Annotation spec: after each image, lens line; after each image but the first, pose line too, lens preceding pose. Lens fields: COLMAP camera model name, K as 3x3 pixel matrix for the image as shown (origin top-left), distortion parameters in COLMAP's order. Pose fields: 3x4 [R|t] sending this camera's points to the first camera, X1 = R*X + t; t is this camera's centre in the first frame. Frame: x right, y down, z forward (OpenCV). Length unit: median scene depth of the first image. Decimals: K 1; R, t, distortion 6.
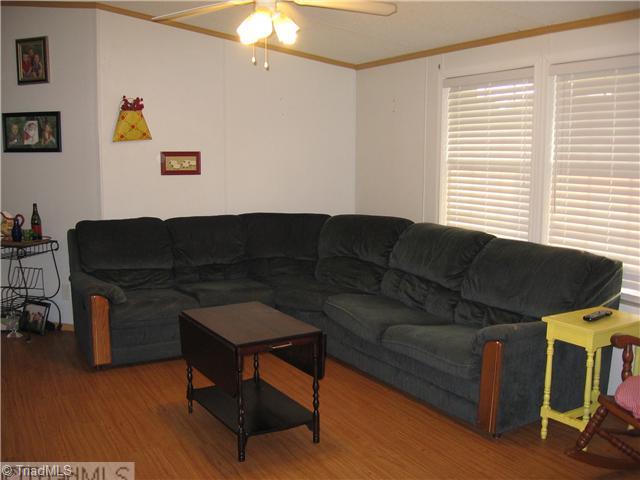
lens RADIAL K [[670.1, 0, 320.0], [0, 670.1, 240.0], [0, 0, 1]] dist [-0.121262, 0.017116]
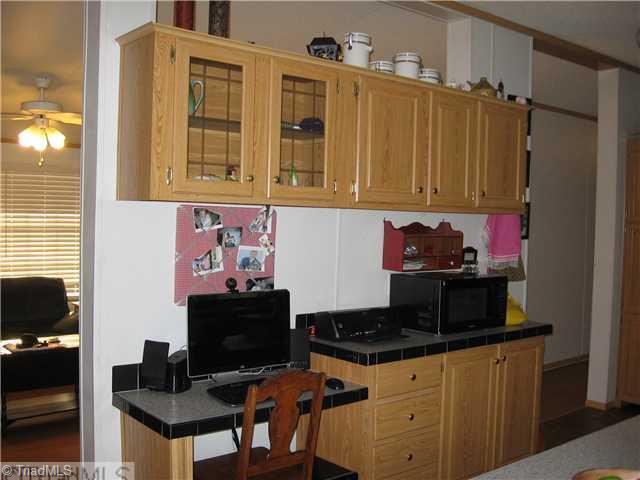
lens RADIAL K [[670.1, 0, 320.0], [0, 670.1, 240.0], [0, 0, 1]] dist [-0.121262, 0.017116]
pose [[-0.162776, -0.038180, 0.985924, -1.411690], [0.100164, 0.993449, 0.055008, -0.100605], [-0.981566, 0.107708, -0.157885, 0.560198]]
